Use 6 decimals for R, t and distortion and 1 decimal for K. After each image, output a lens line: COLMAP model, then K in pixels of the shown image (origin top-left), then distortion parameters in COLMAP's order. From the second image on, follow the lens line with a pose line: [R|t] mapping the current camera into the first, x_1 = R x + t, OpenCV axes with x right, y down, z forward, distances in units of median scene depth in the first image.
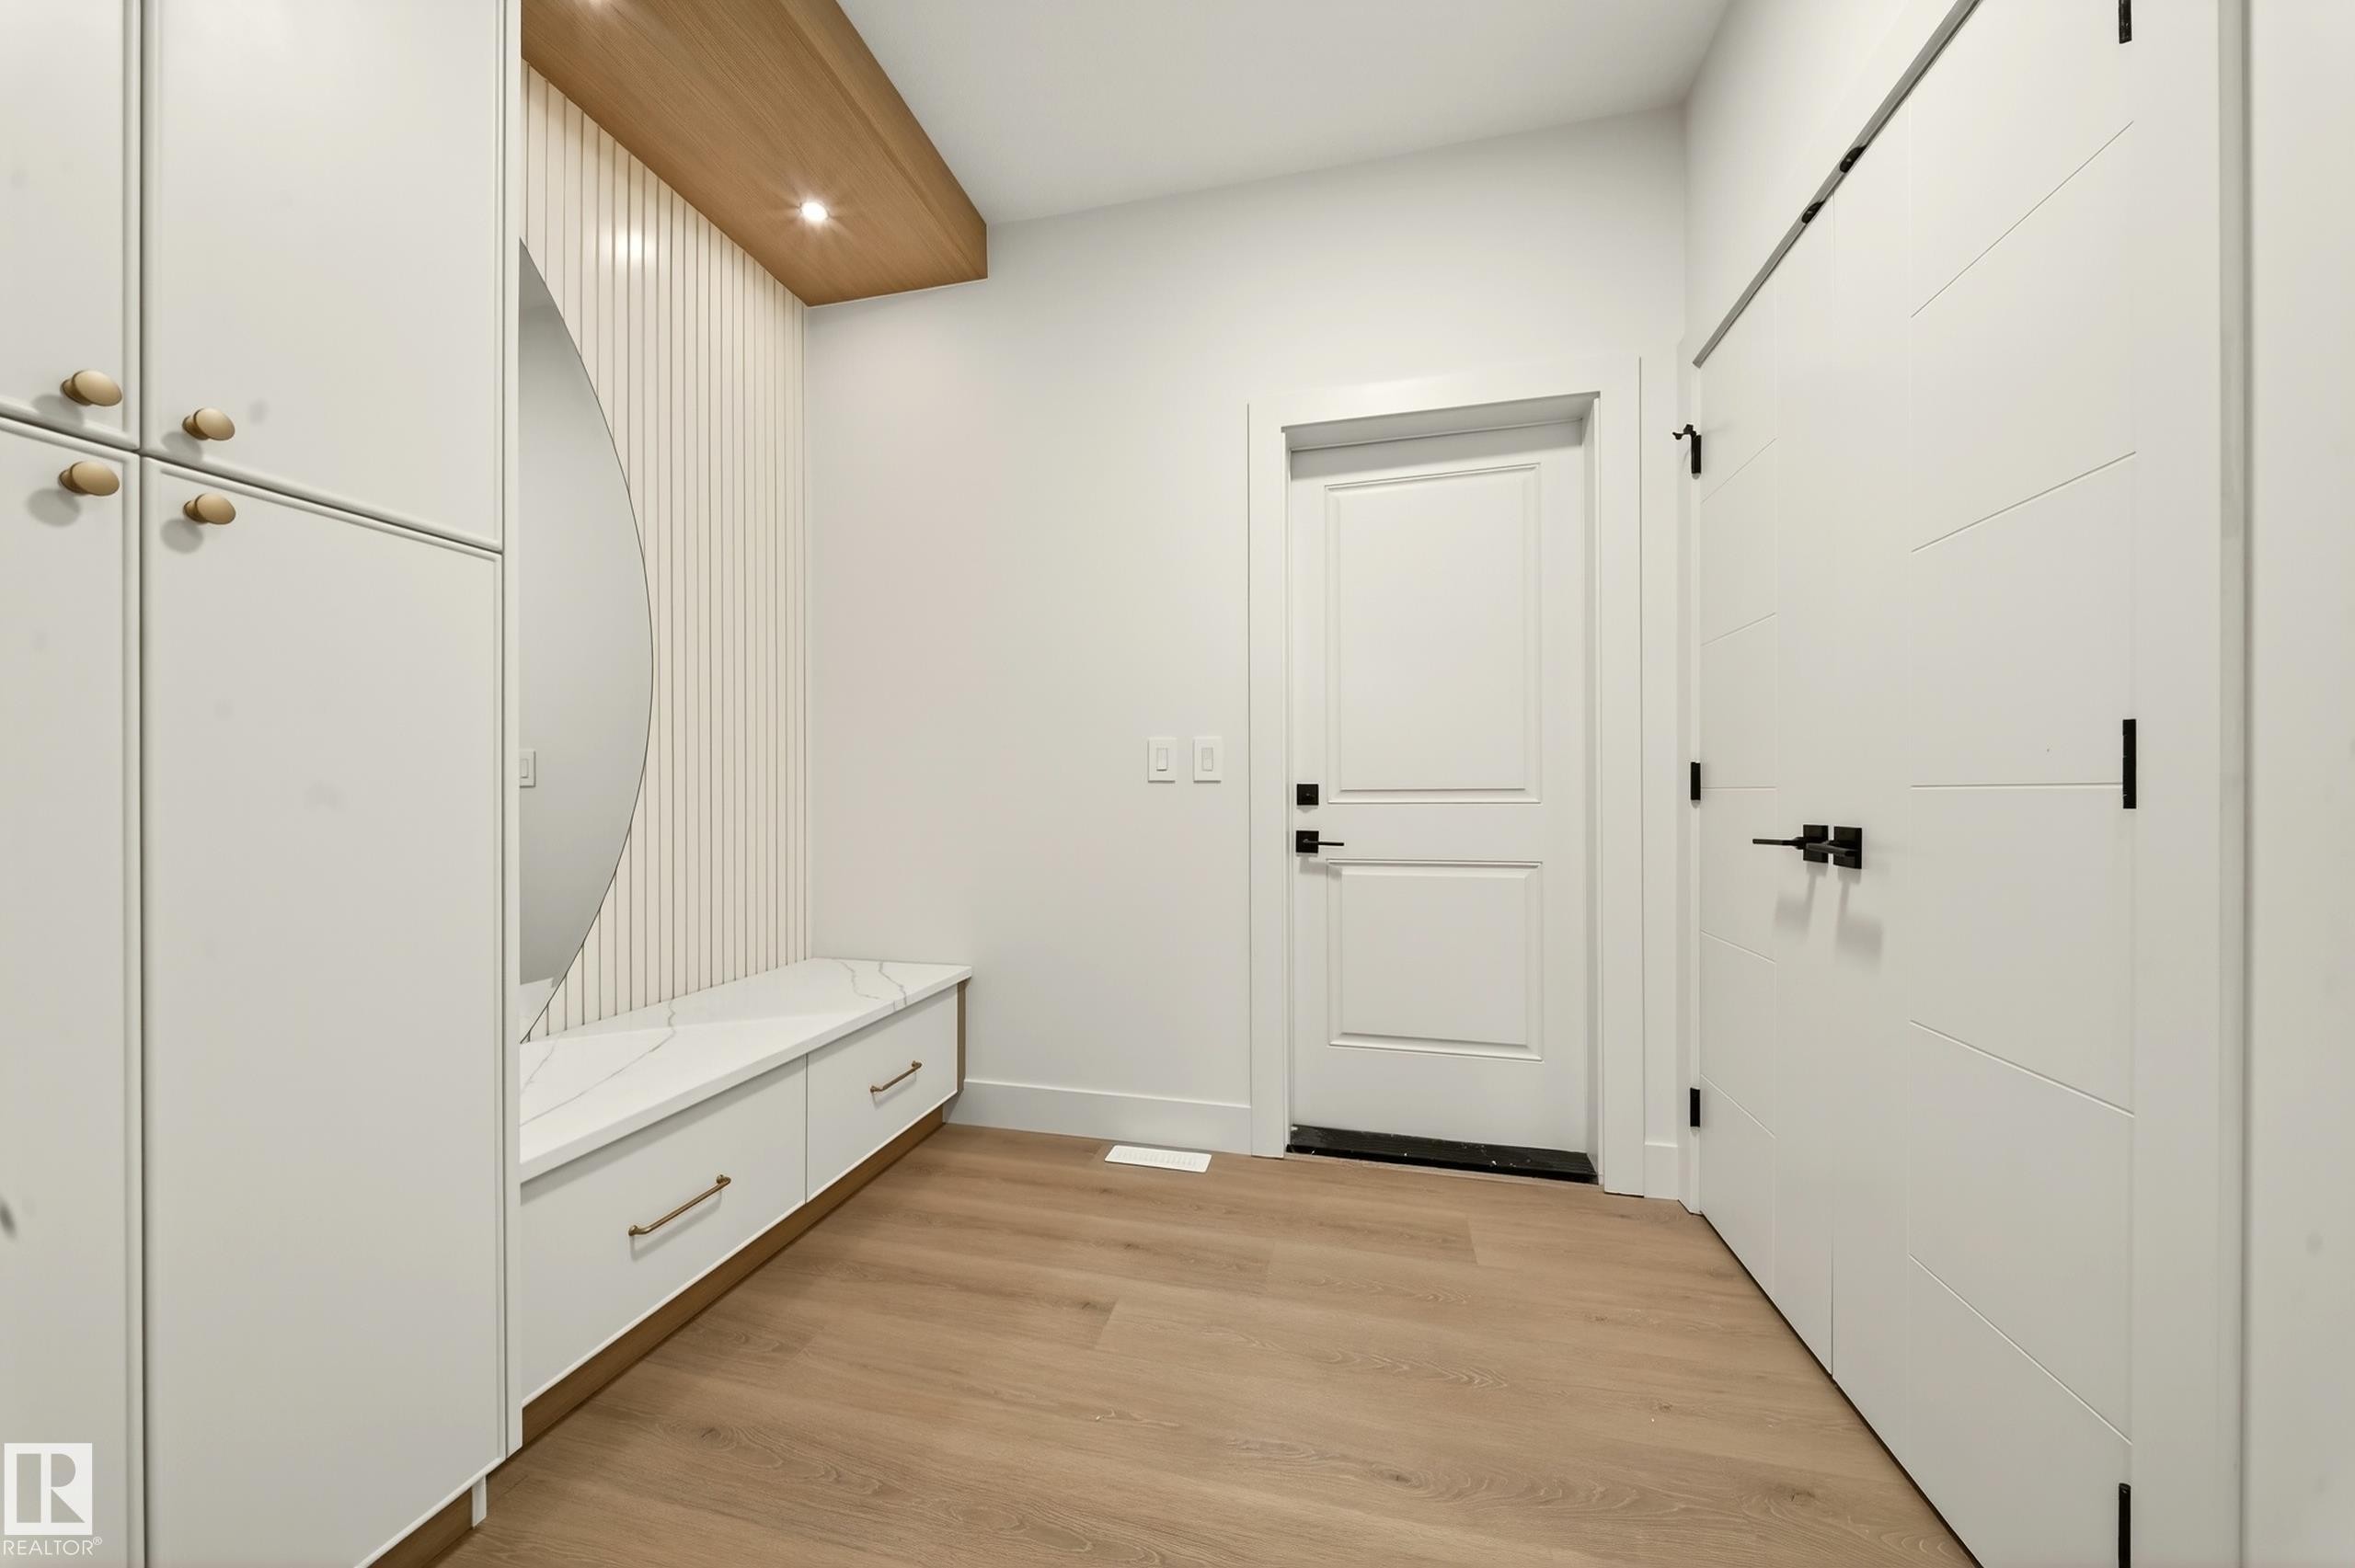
lens RADIAL K [[826.1, 0, 1179.1], [0, 826.1, 799.4], [0, 0, 1]] dist [0.018234, -0.006914]
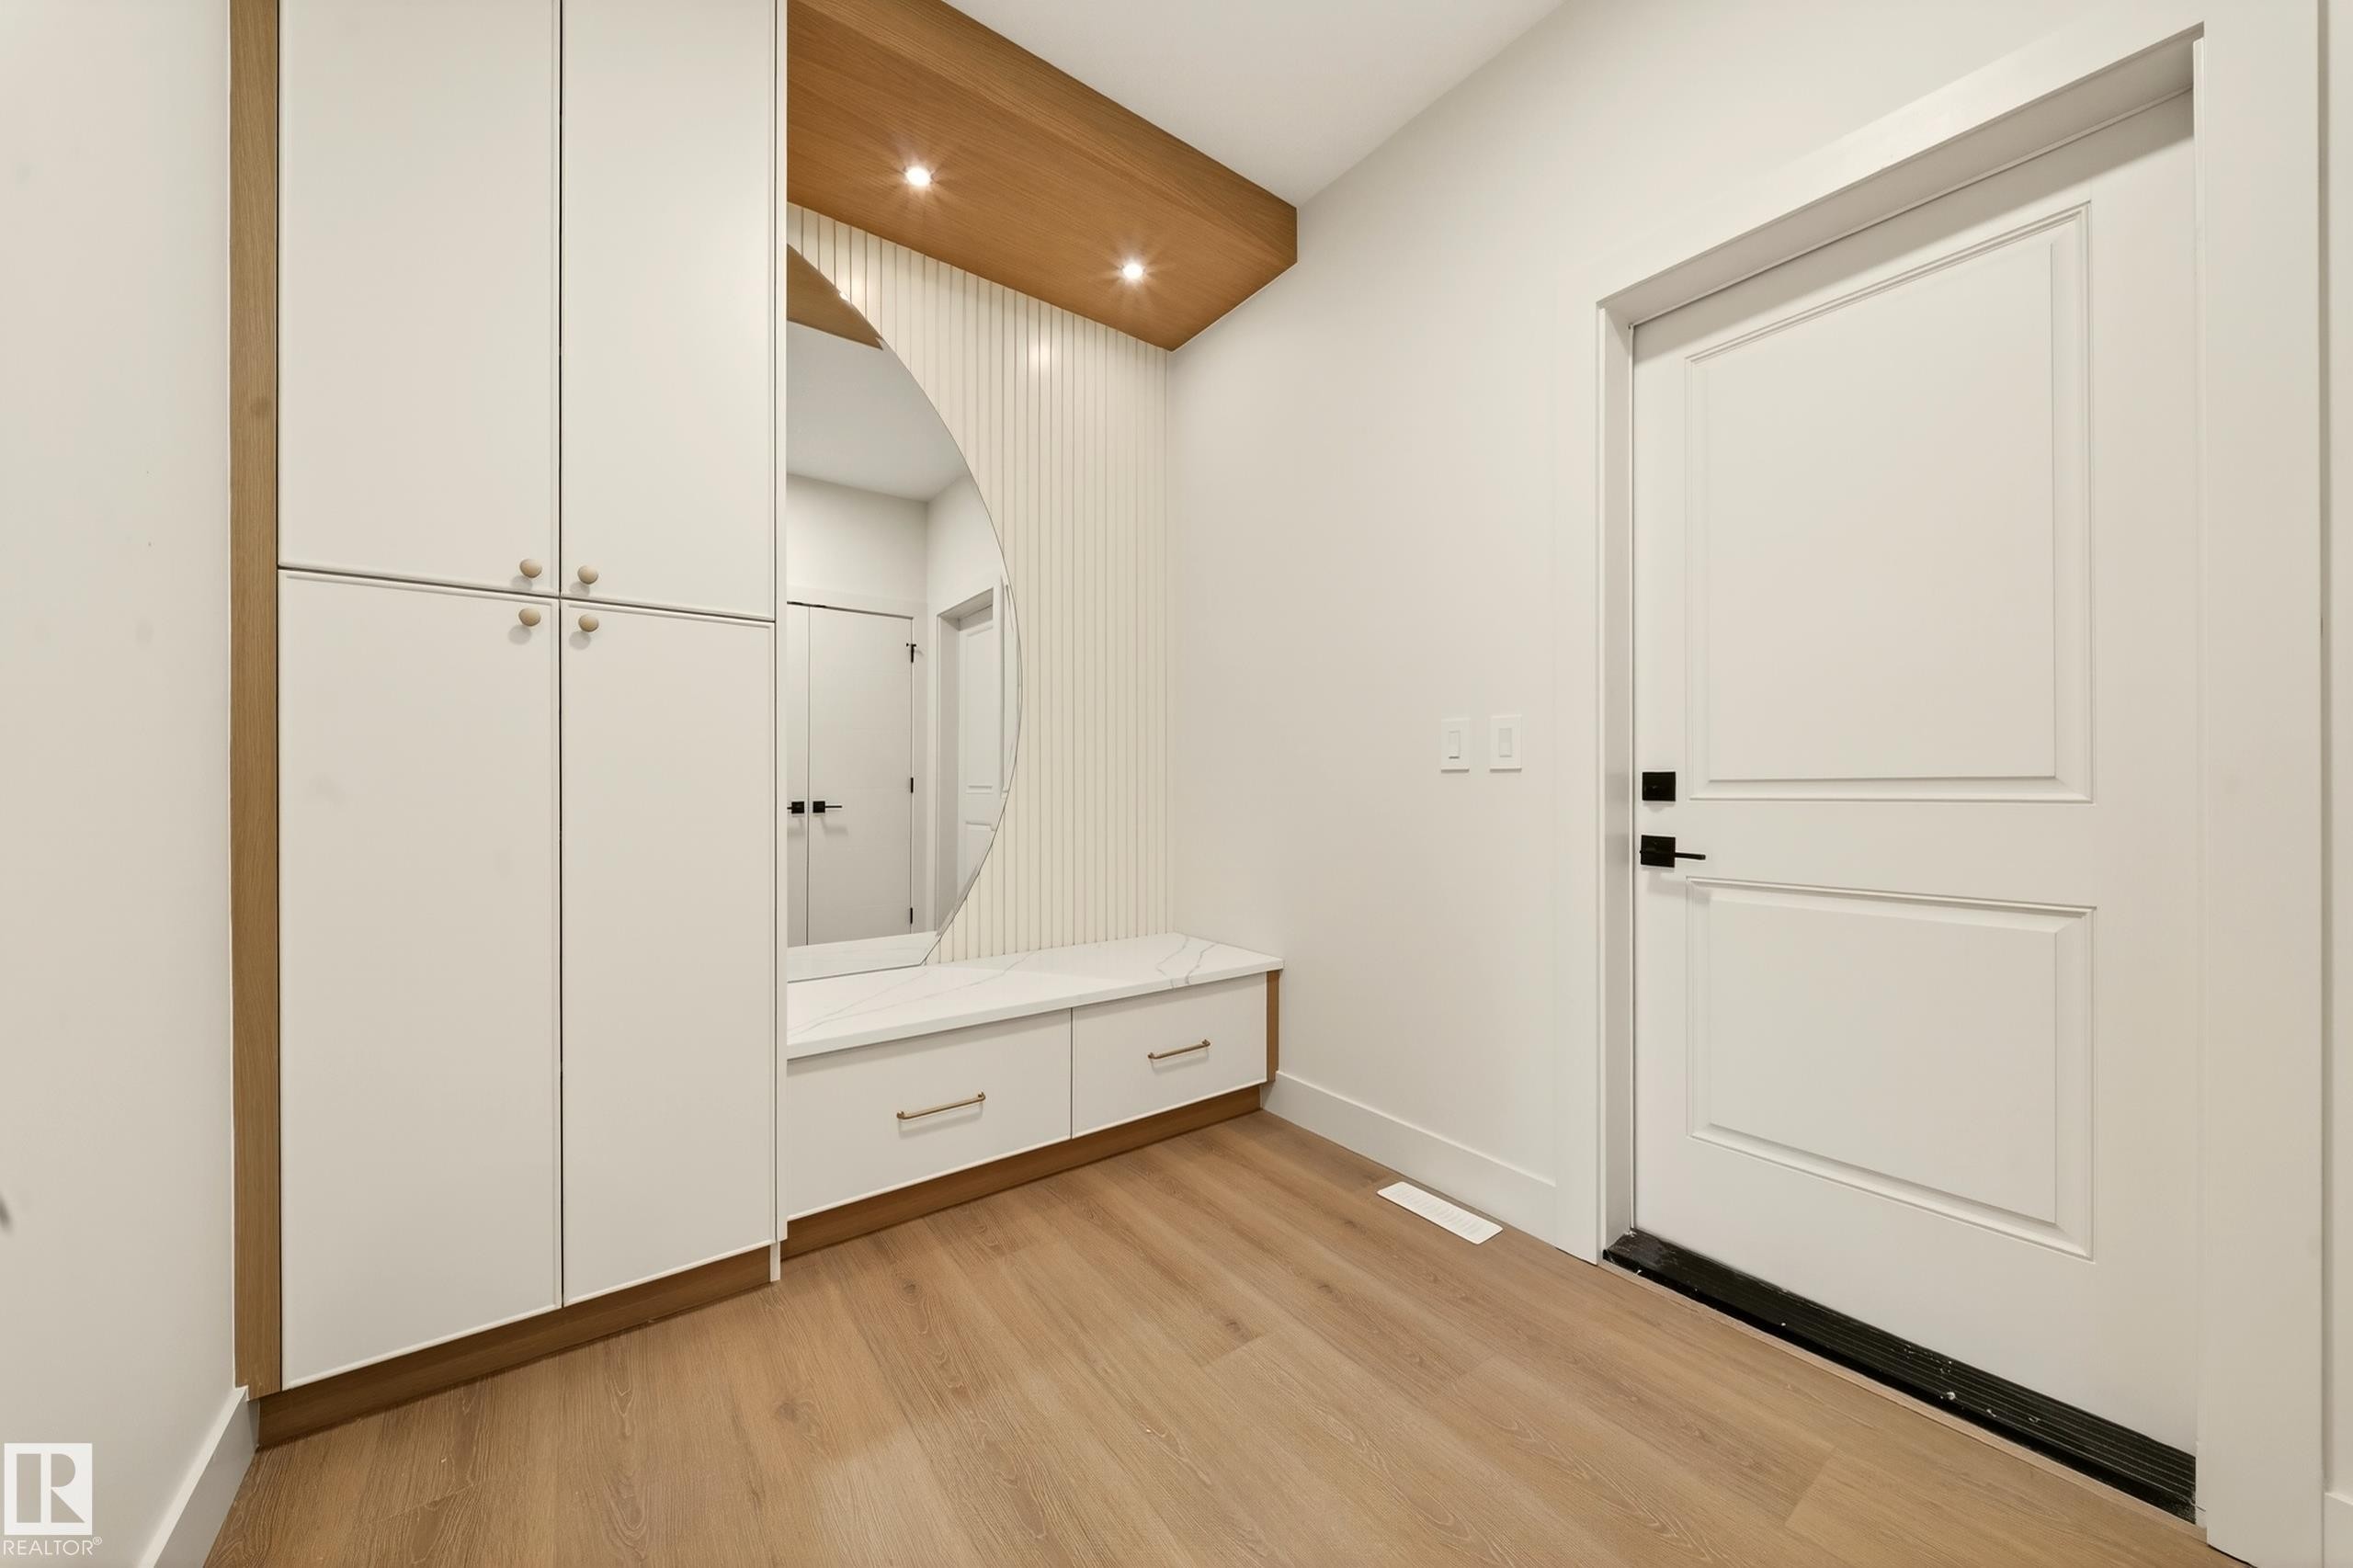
lens RADIAL K [[835.6, 0, 1176.1], [0, 835.6, 791.0], [0, 0, 1]] dist [0.017444, -0.007150]
pose [[0.763105, 0.004771, -0.646256, 0.402249], [-0.003993, 0.999988, 0.002668, -0.002763], [0.646262, 0.000545, 0.763116, 0.197289]]
